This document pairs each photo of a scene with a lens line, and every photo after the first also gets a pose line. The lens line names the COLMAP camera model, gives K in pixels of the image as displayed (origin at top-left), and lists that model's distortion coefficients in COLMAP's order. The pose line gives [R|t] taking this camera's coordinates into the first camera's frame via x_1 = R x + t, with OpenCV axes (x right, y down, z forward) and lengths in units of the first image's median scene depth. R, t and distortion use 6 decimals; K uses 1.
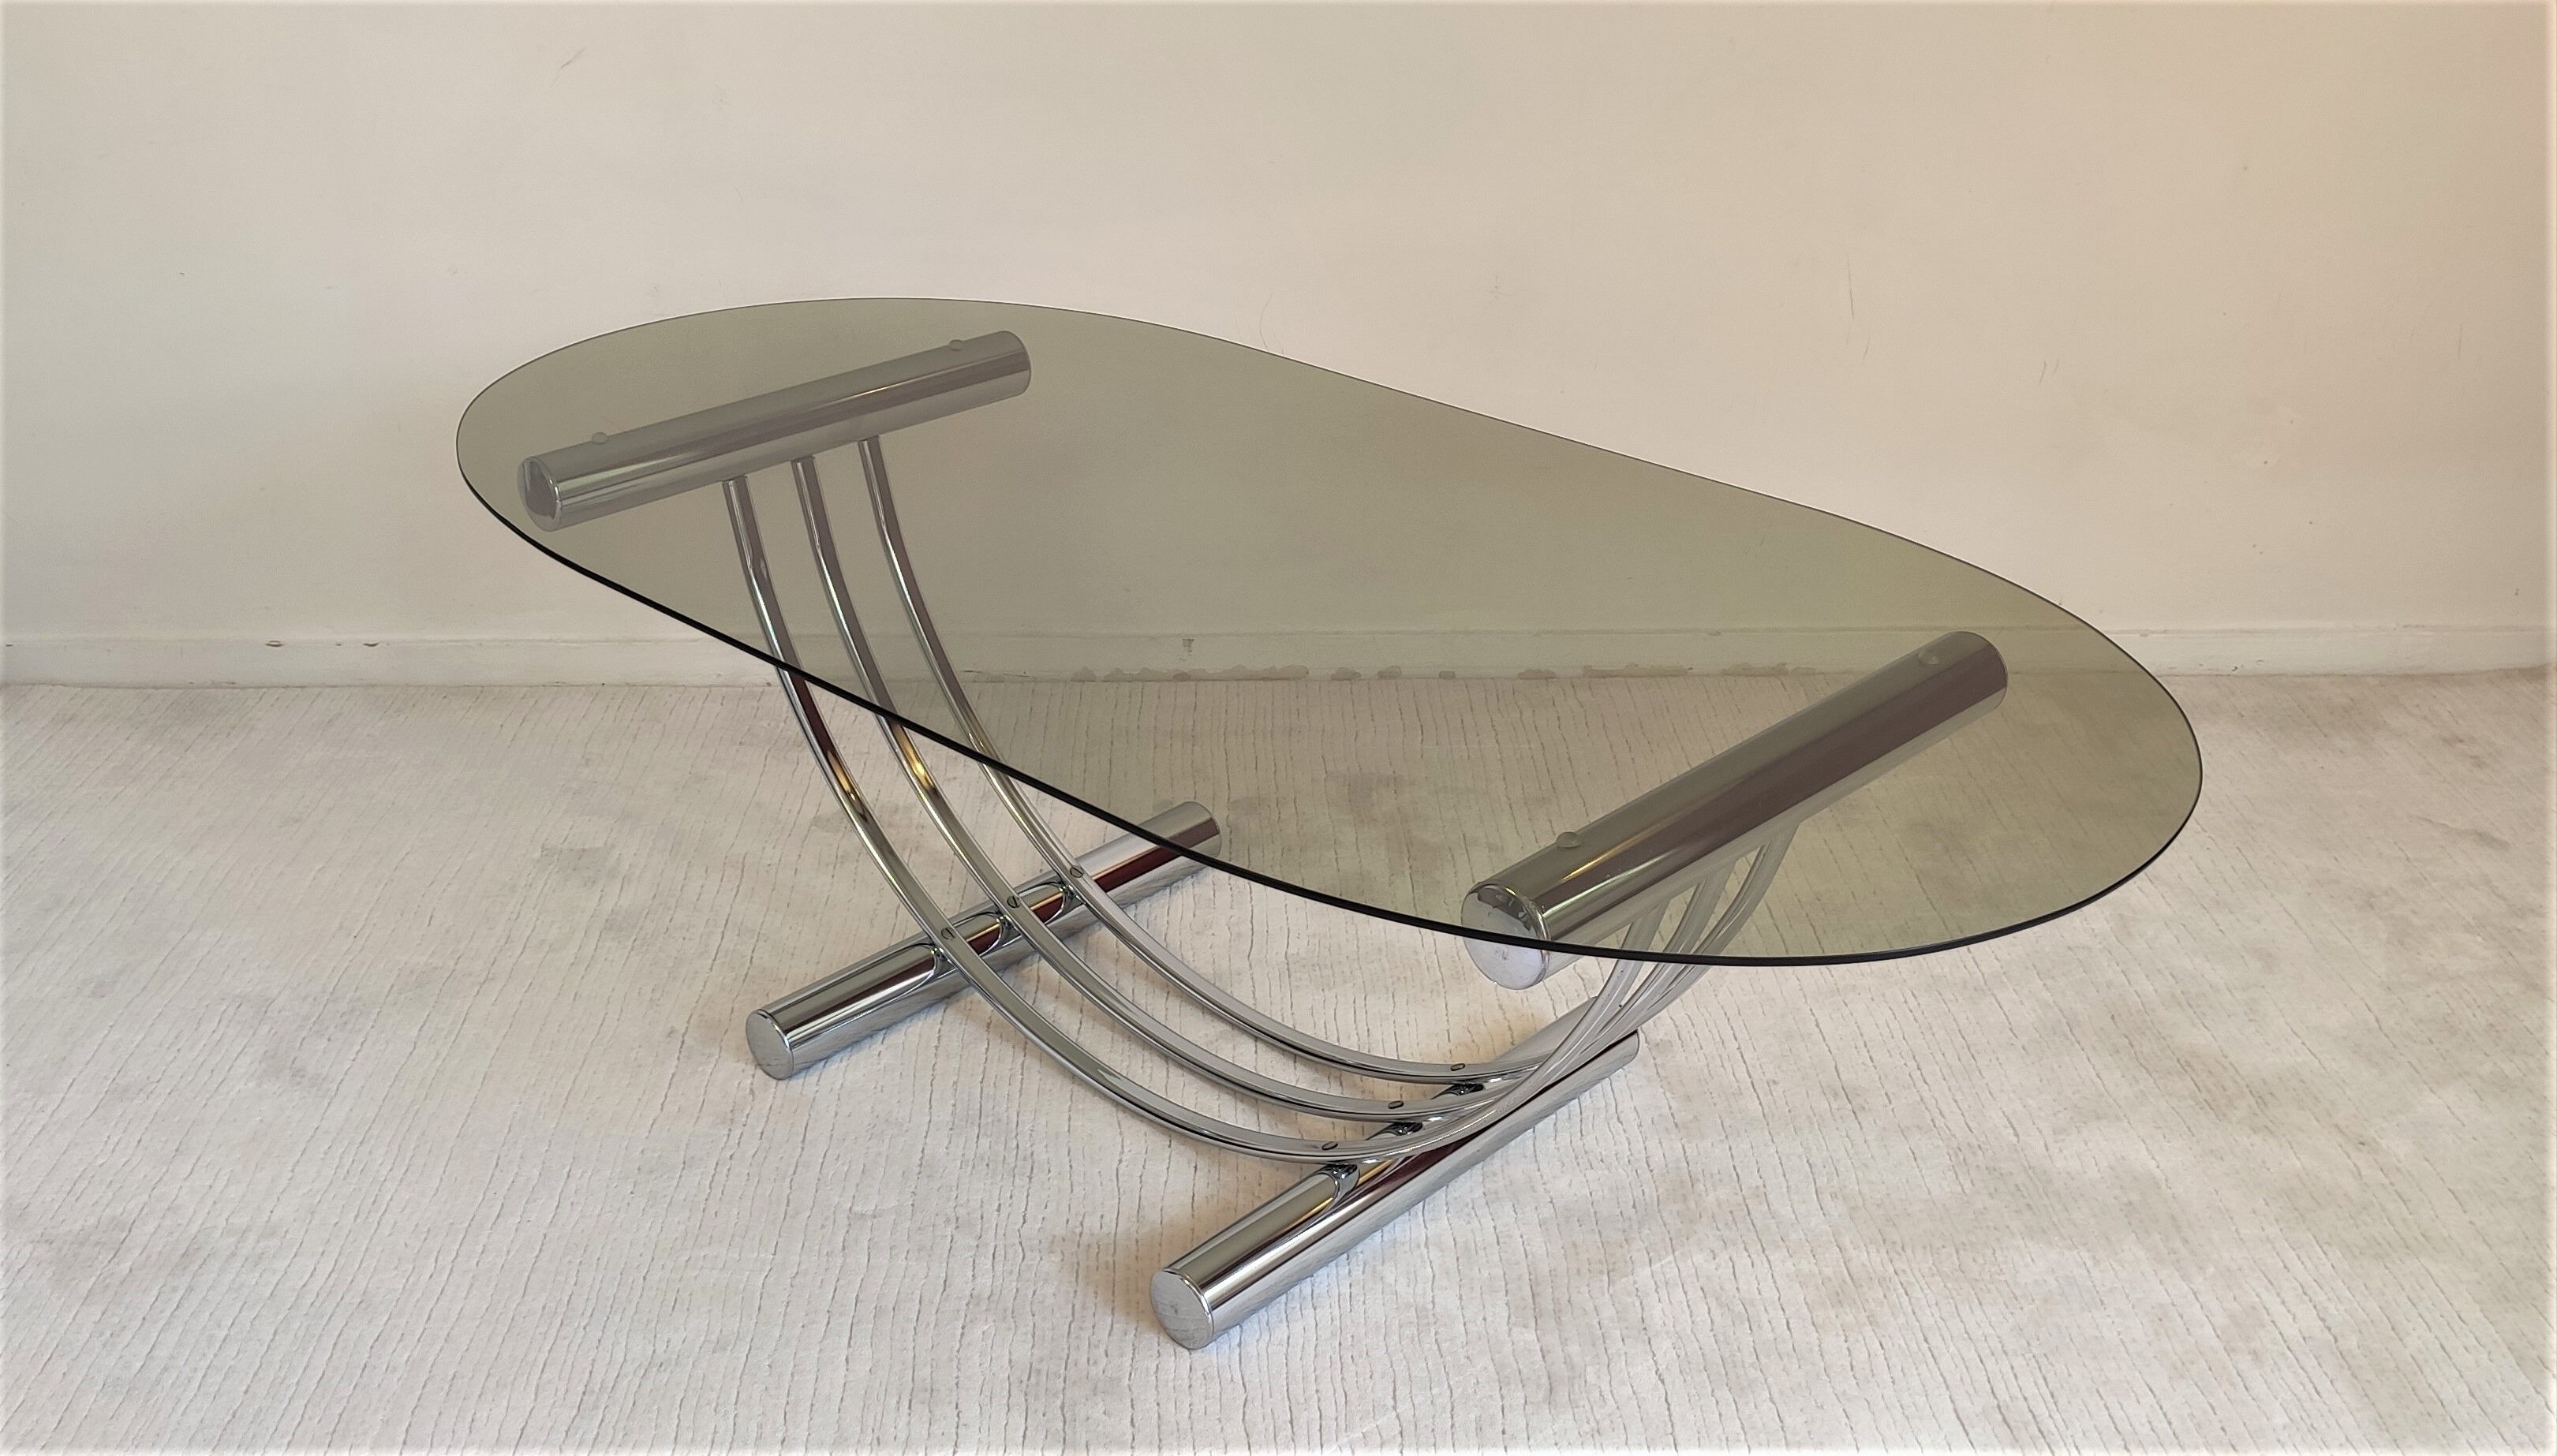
lens RADIAL K [[2279.4, 0, 1248.9], [0, 2279.4, 722.4], [0, 0, 1]] dist [0.063811, -0.070676]
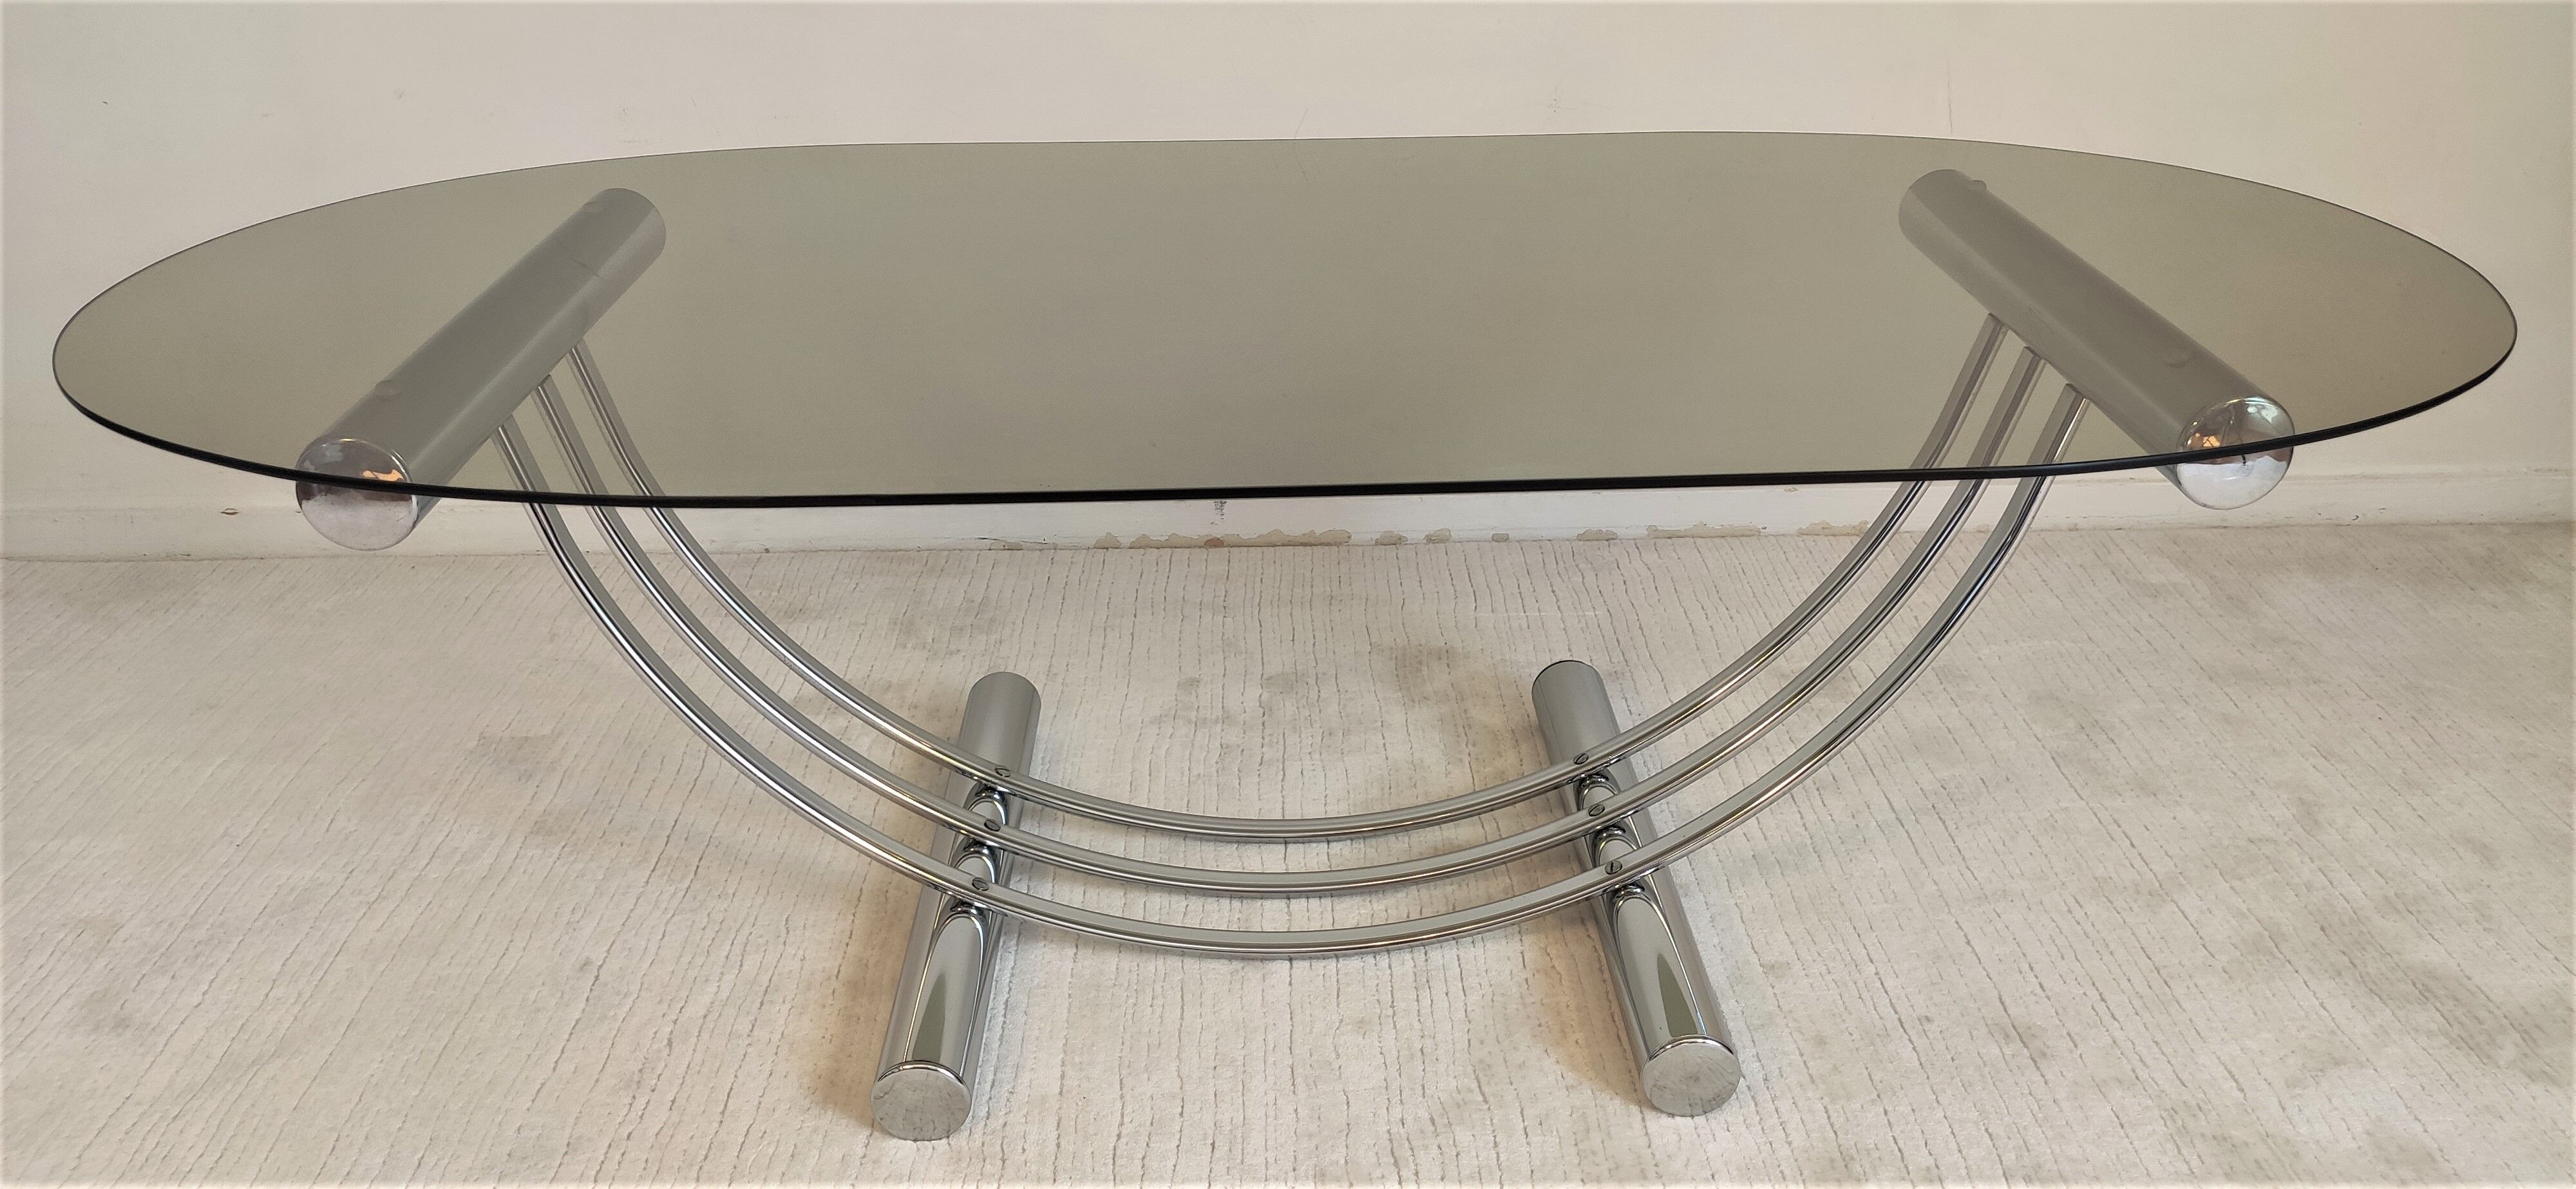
lens RADIAL K [[1872.6, 0, 1288.0], [0, 1872.6, 594.5], [0, 0, 1]] dist [0.082276, -0.129111]
pose [[0.999916, -0.009980, -0.008311, 0.009542], [0.009986, 0.999950, 0.000733, 0.003602], [0.008303, -0.000816, 0.999965, 0.331037]]
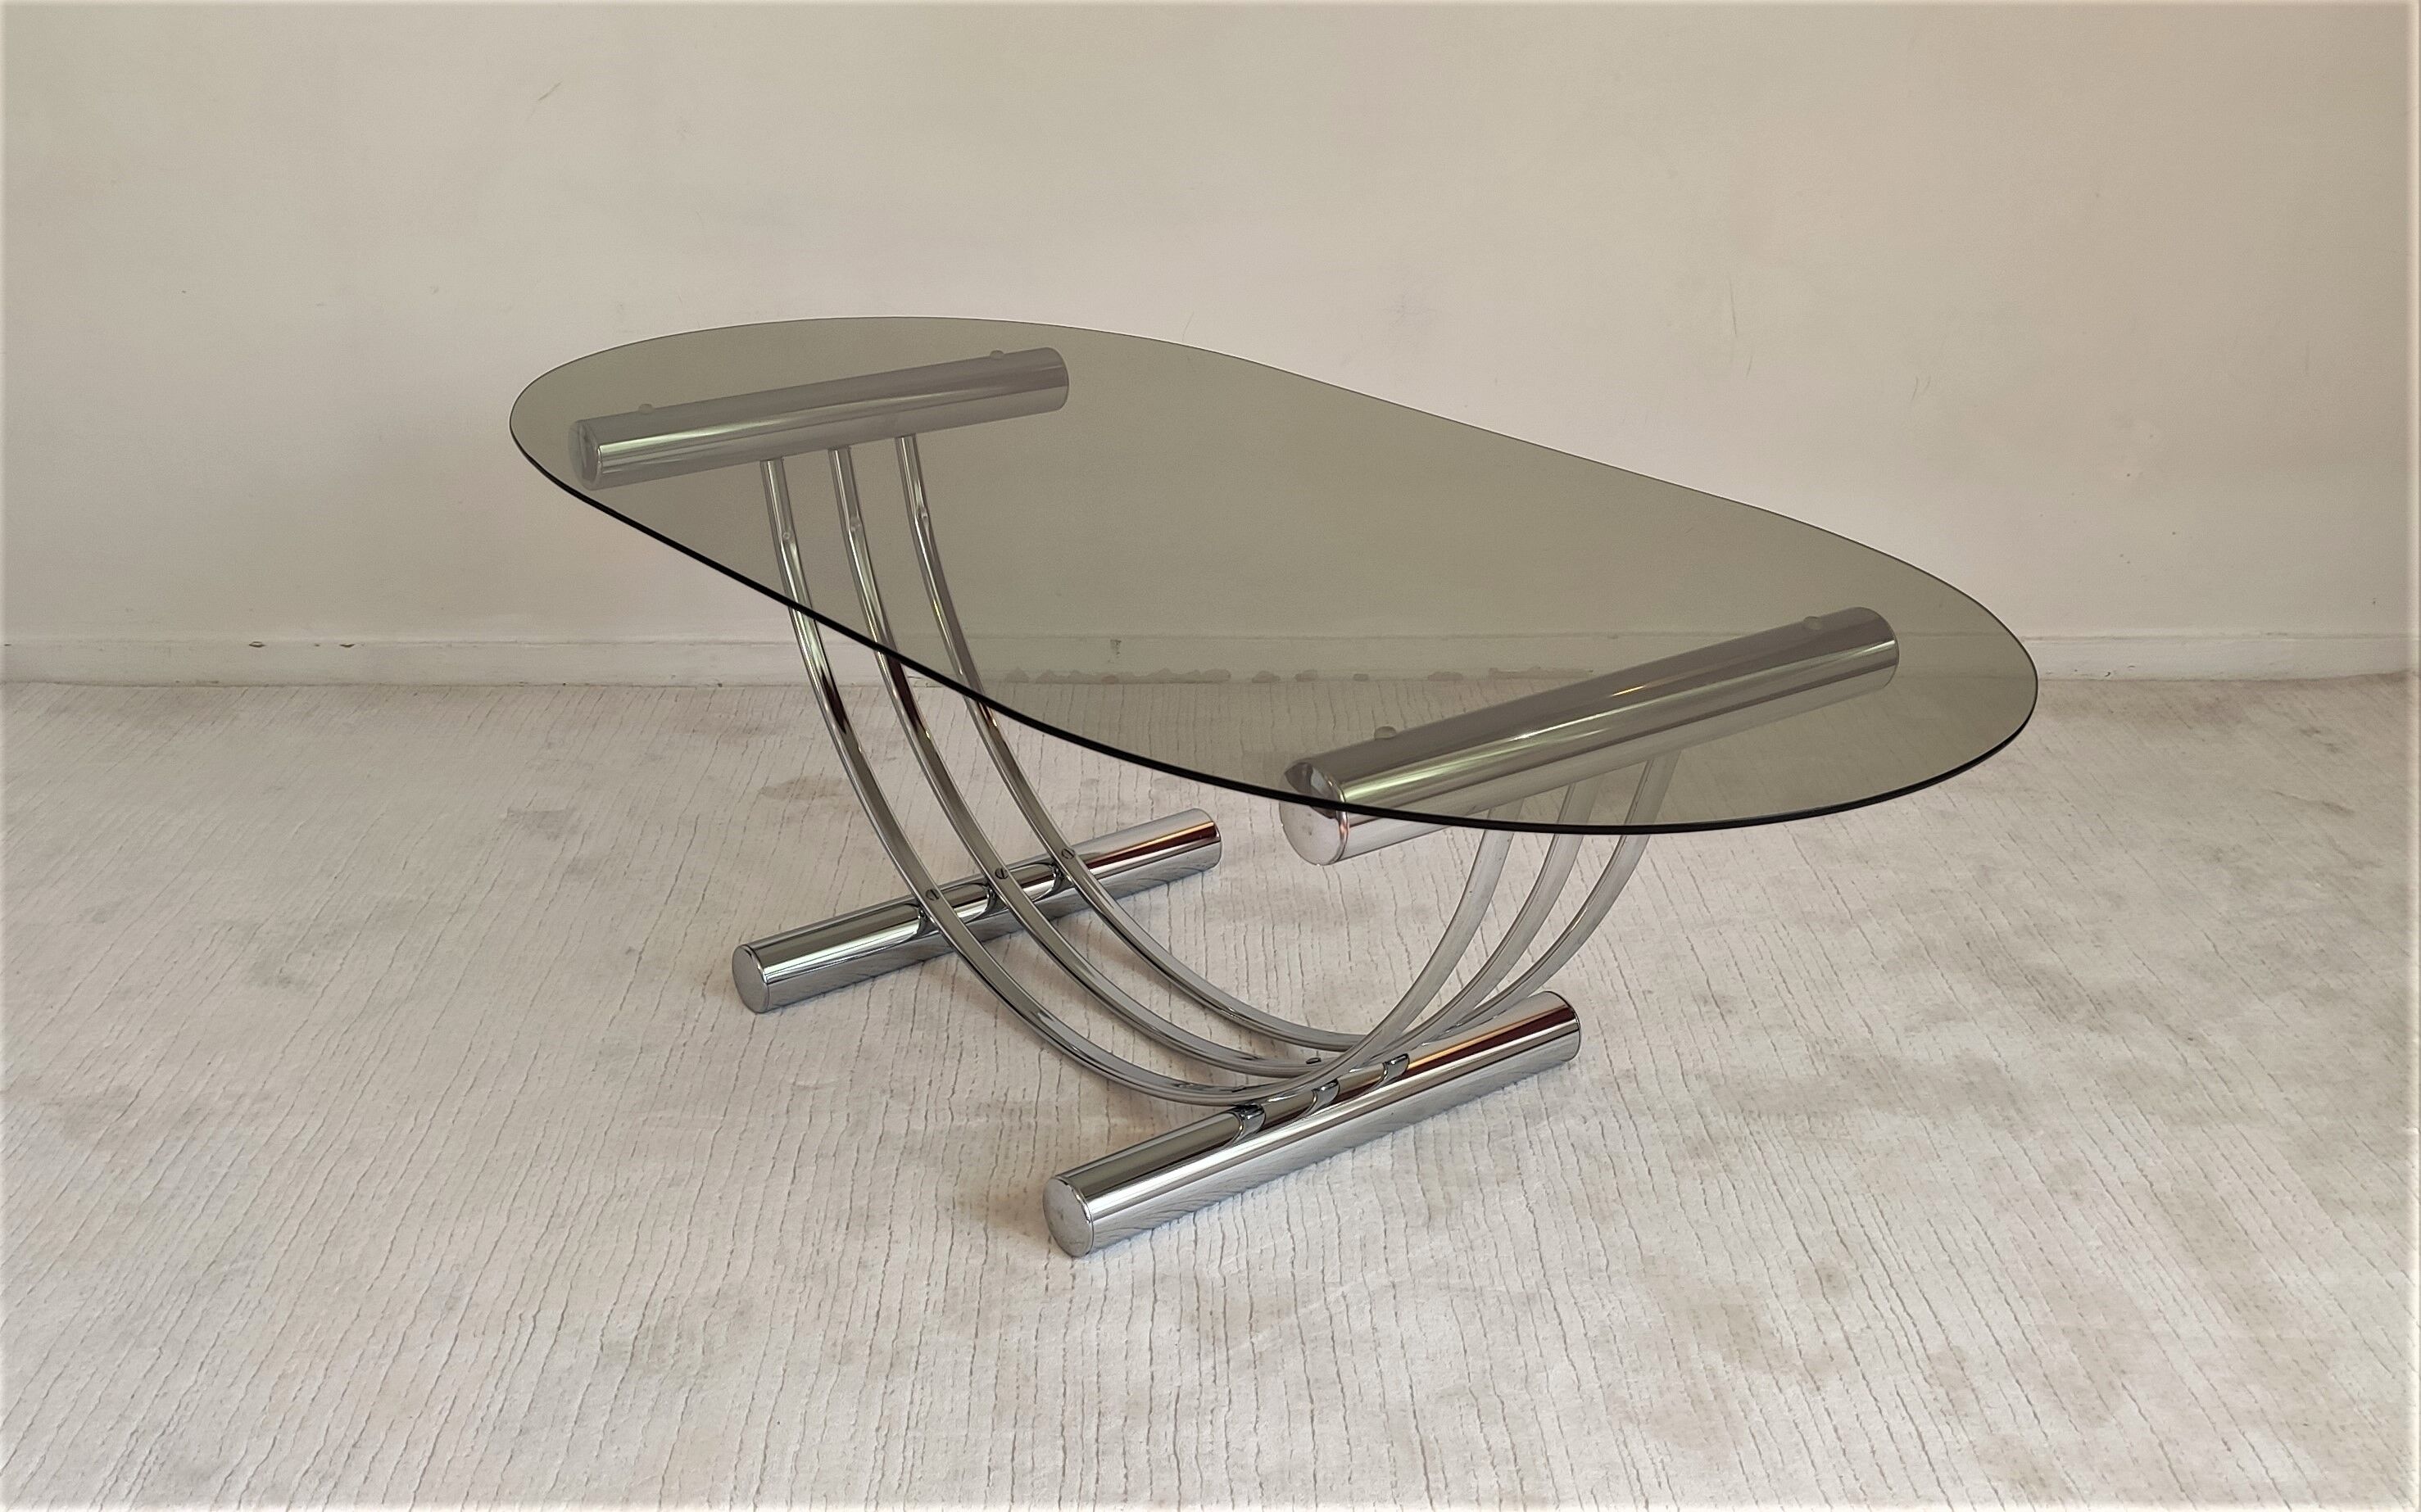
lens RADIAL K [[2355.7, 0, 1186.1], [0, 2355.7, 756.7], [0, 0, 1]] dist [0.047308, 0.004686]
pose [[0.999976, 0.001331, -0.006871, 0.018717], [-0.001782, 0.997814, -0.066060, 0.121970], [0.006768, 0.066071, 0.997792, -0.121020]]
